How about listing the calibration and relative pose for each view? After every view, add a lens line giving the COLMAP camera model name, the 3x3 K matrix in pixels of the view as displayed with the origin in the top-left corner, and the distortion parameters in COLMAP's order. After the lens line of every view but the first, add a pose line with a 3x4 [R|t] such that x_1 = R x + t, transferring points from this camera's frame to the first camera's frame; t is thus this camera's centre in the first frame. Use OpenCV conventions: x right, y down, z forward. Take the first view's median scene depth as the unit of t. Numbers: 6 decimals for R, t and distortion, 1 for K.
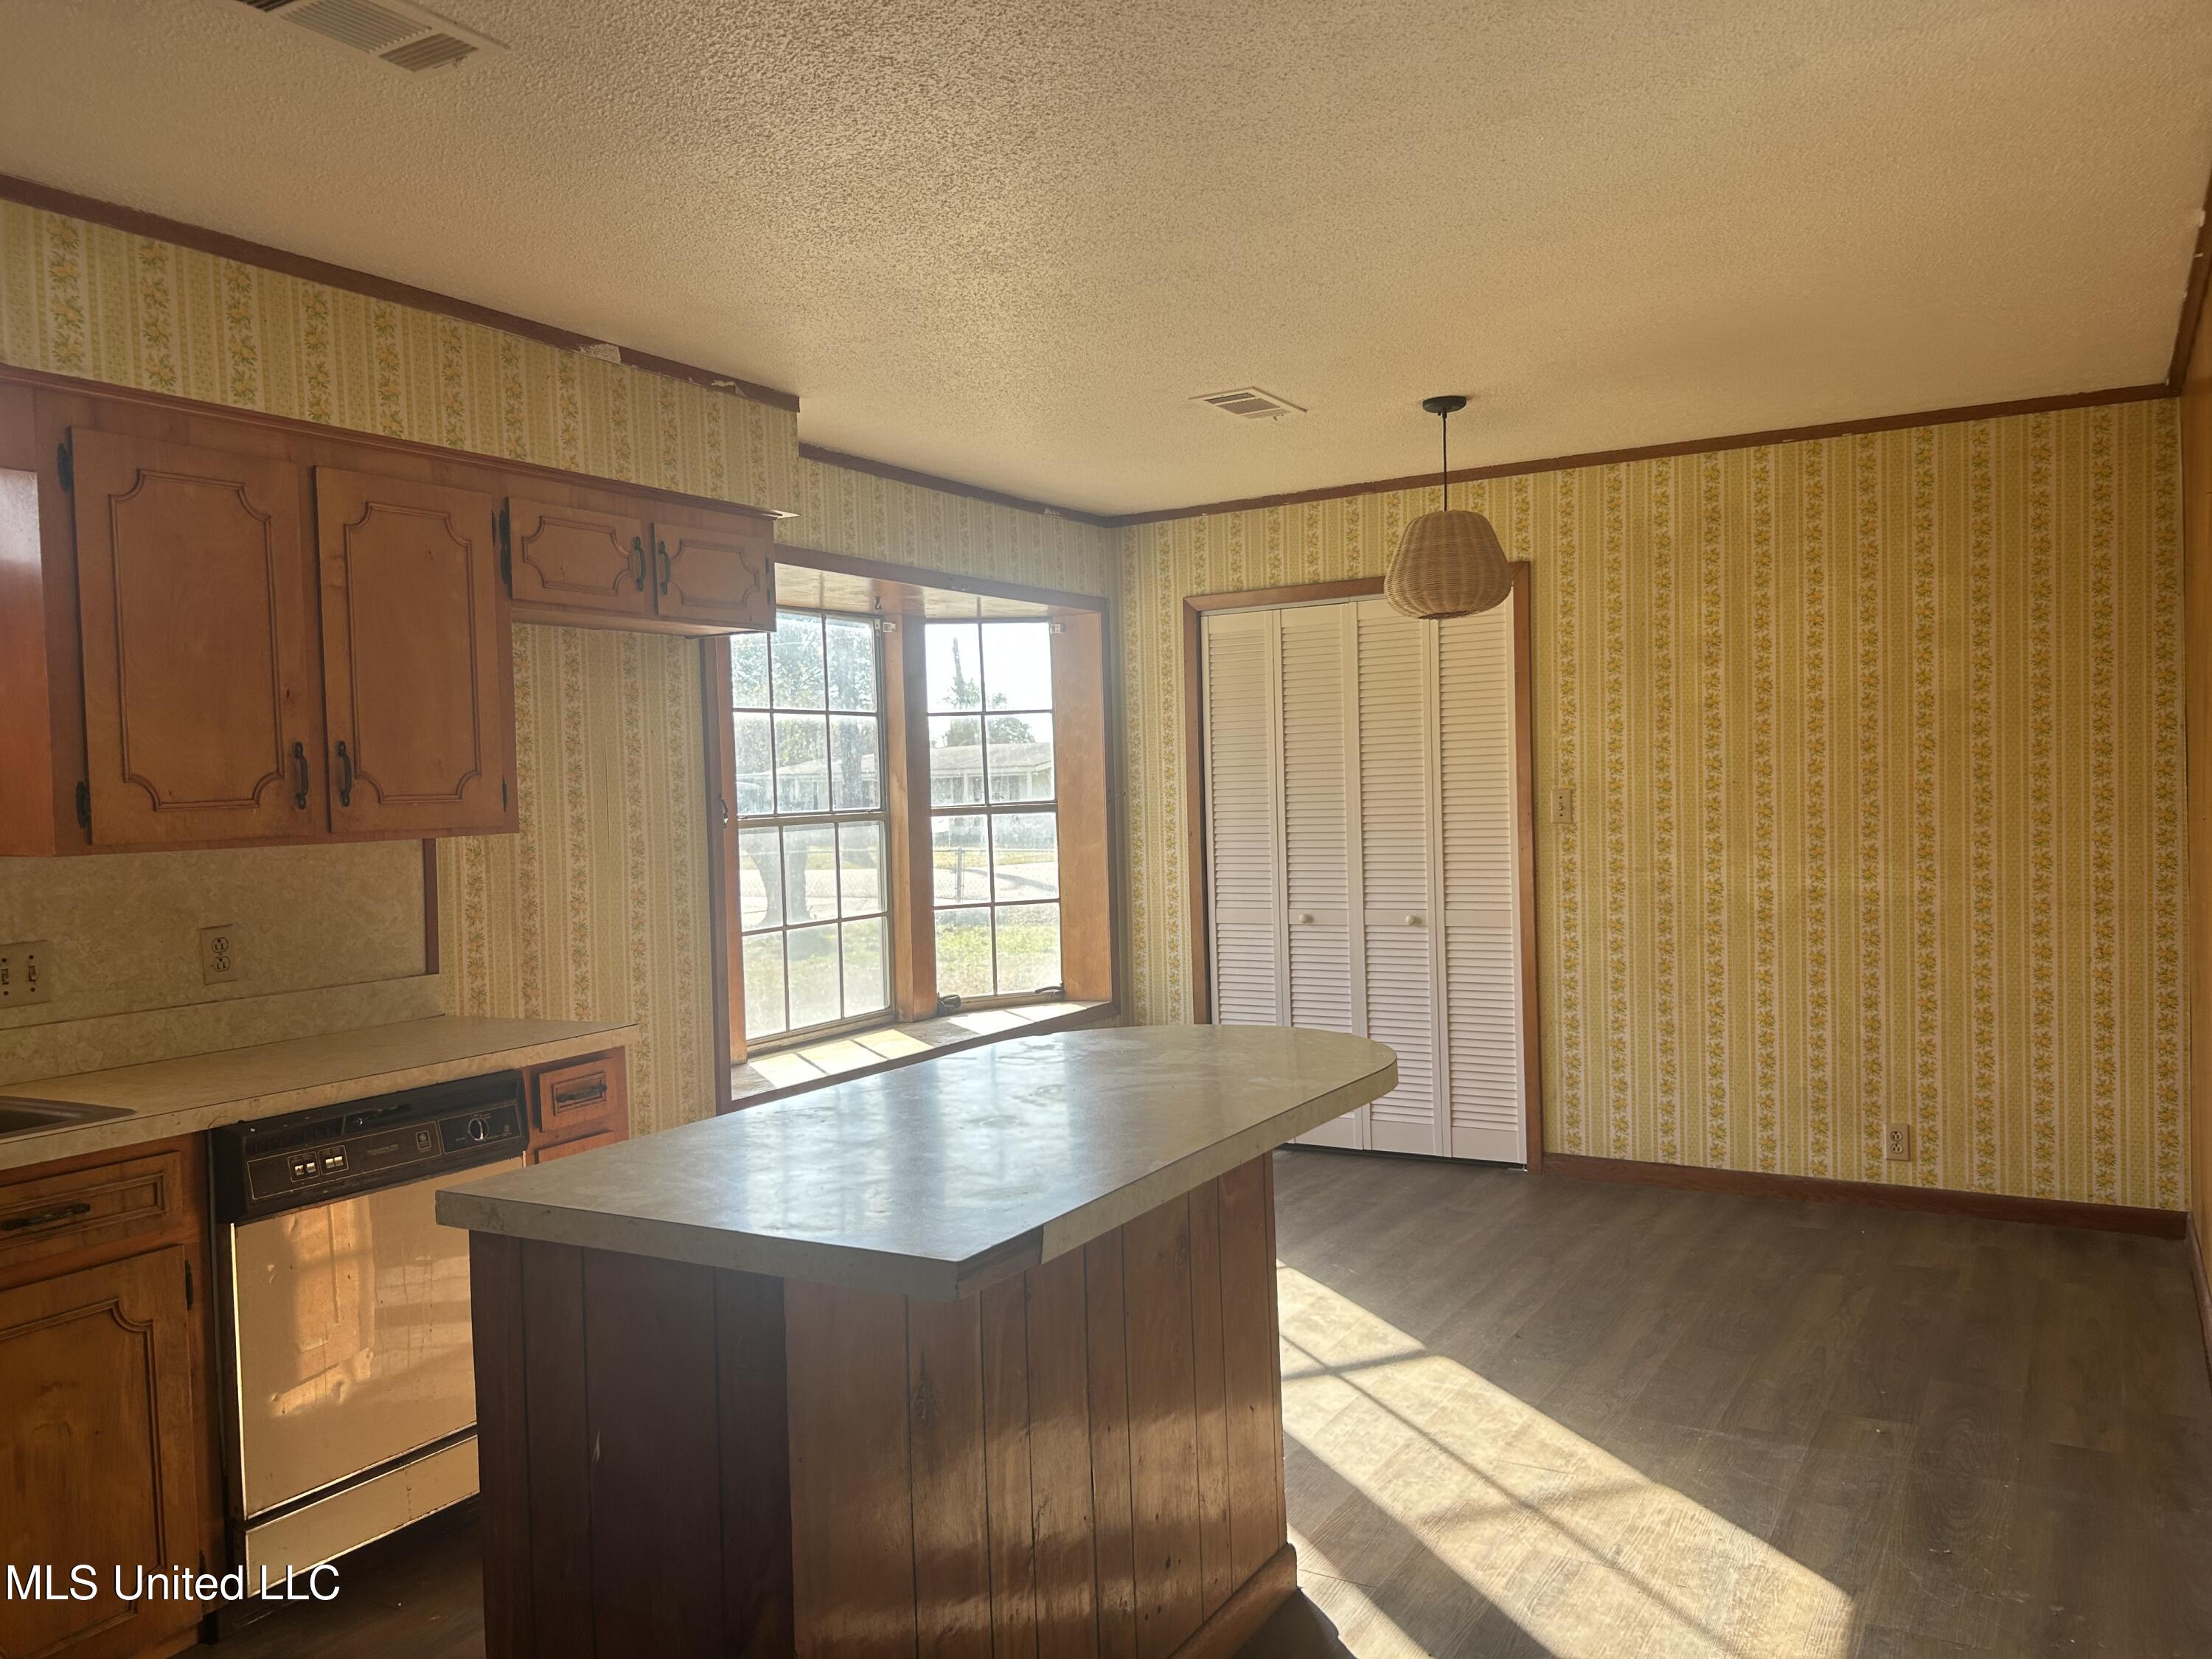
lens RADIAL K [[1676.4, 0, 1105.8], [0, 1676.4, 838.0], [0, 0, 1]] dist [-0.000766, -0.005948]
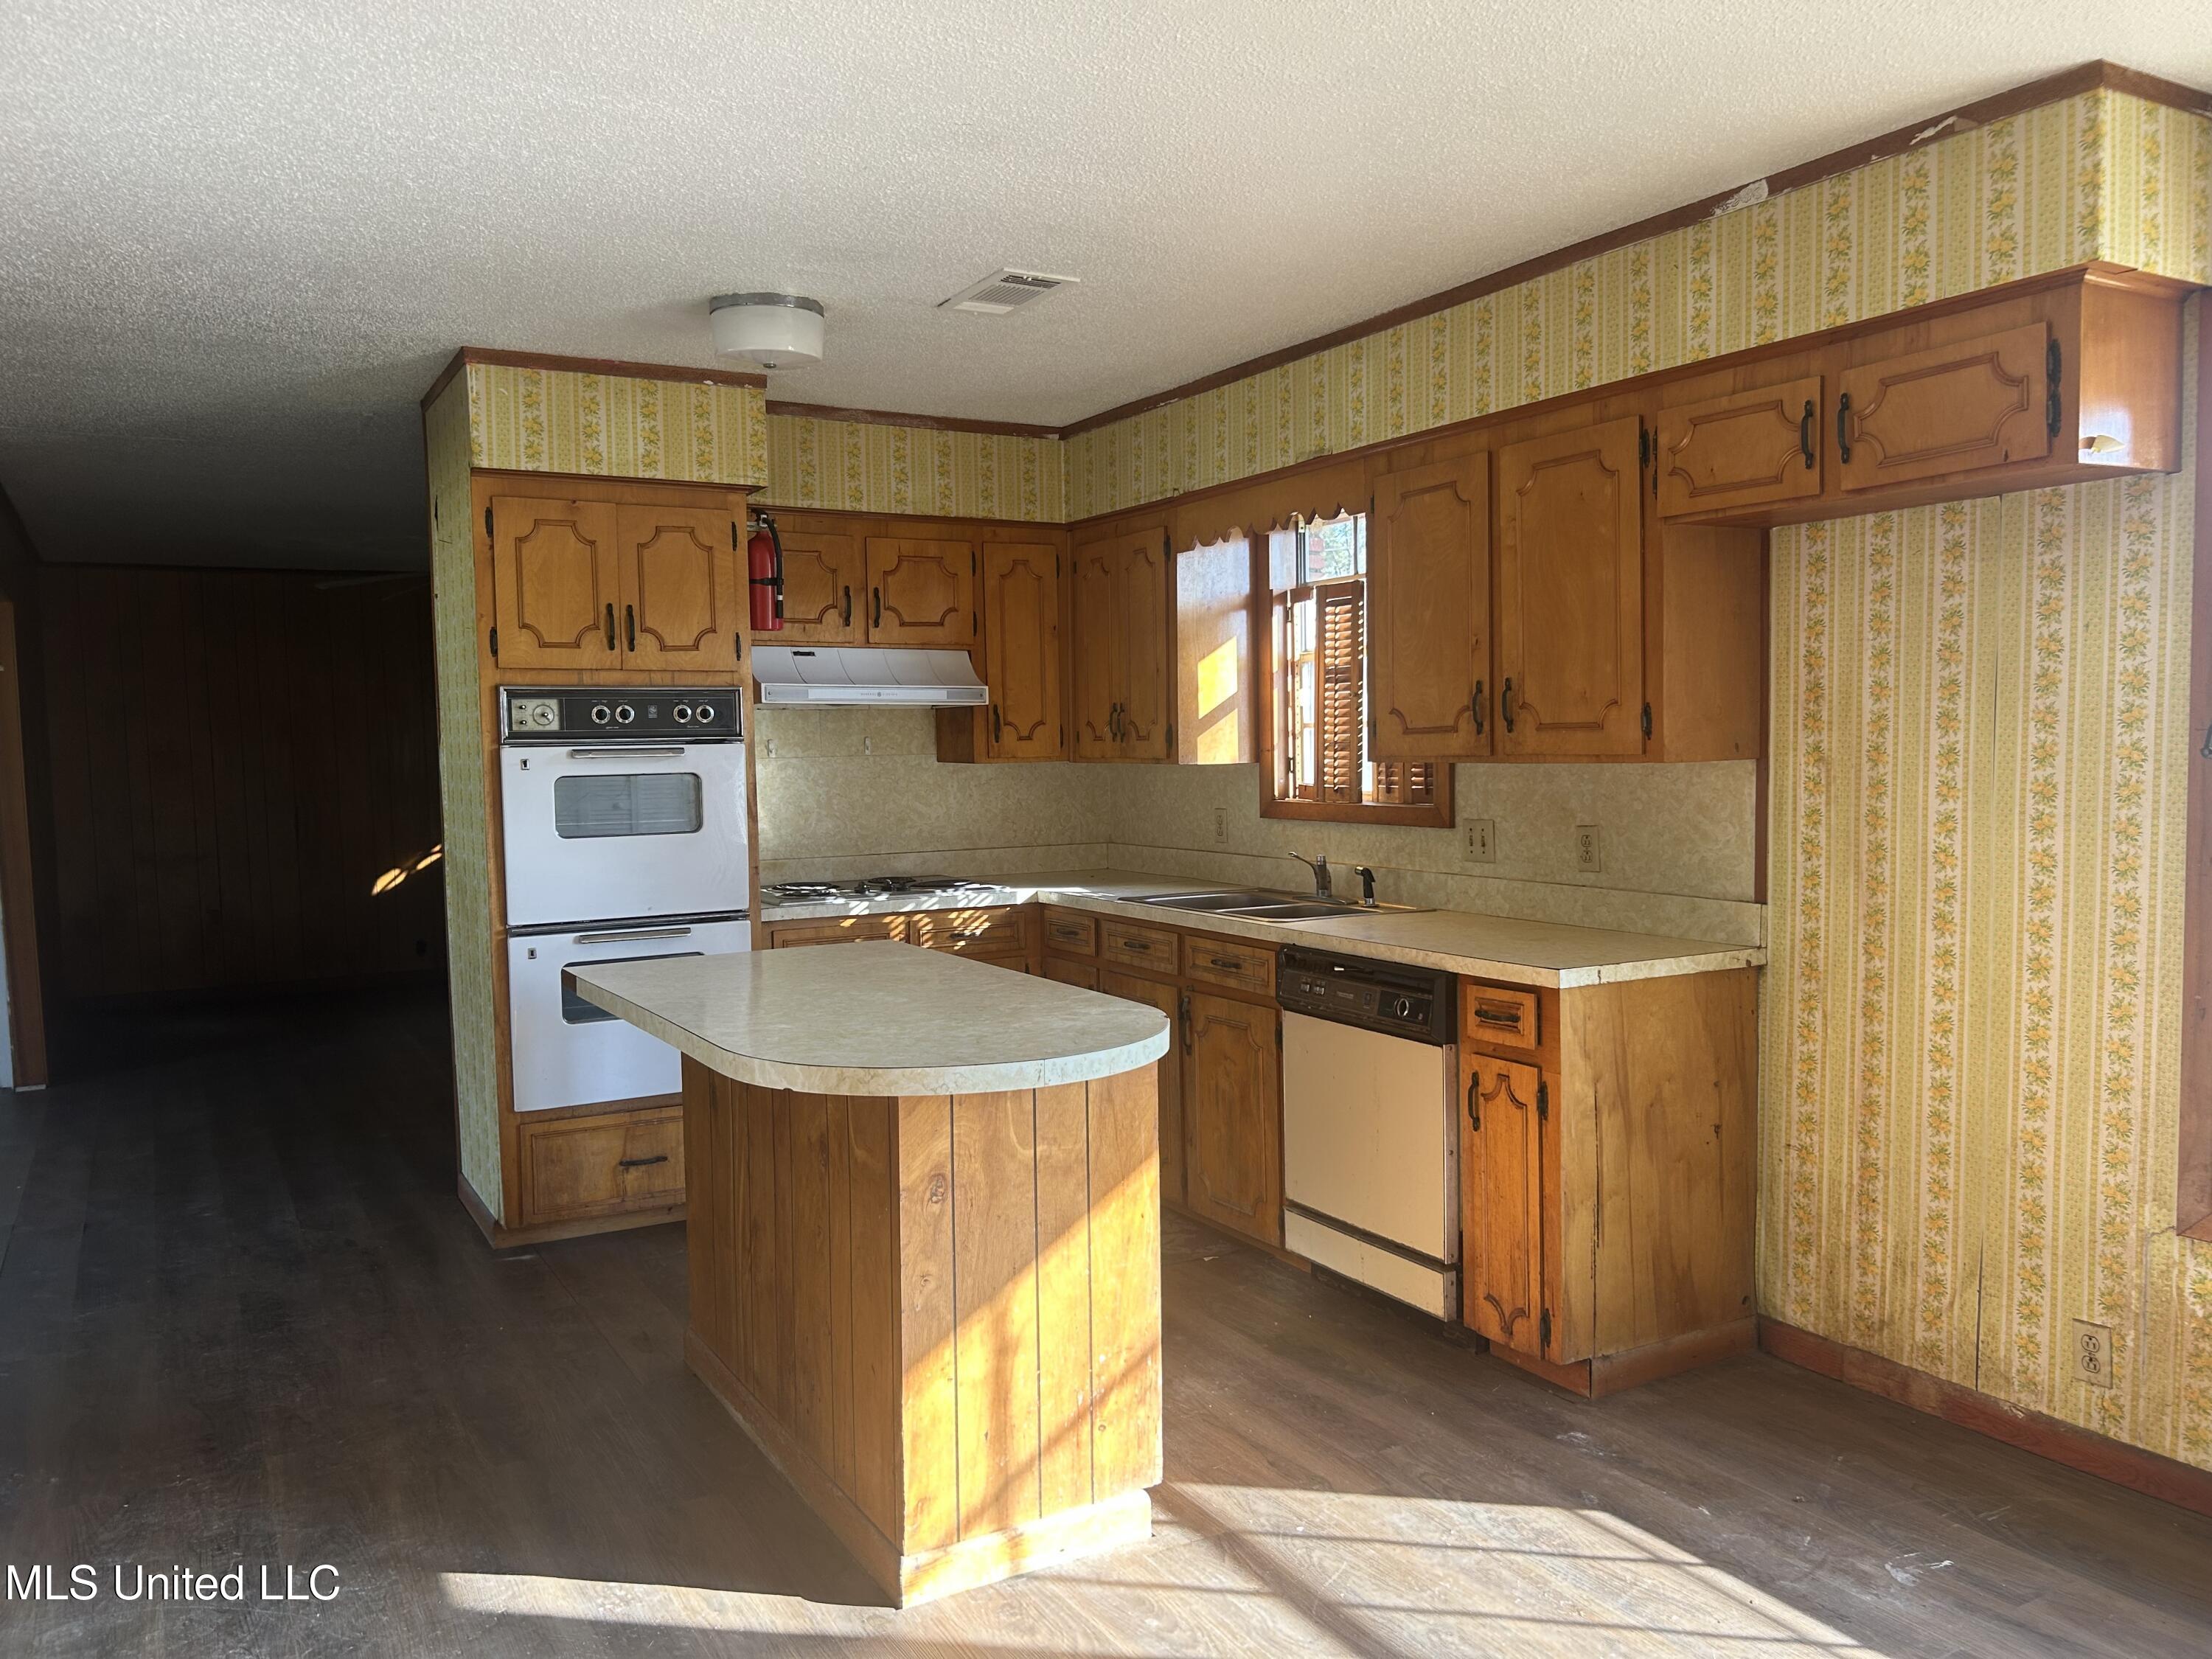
lens RADIAL K [[1676.4, 0, 1105.8], [0, 1676.4, 838.0], [0, 0, 1]] dist [-0.000766, -0.005948]
pose [[-0.503389, 0.093343, -0.859003, 0.597172], [0.009170, 0.994669, 0.102711, -0.057478], [0.864011, 0.043827, -0.501561, 1.124468]]
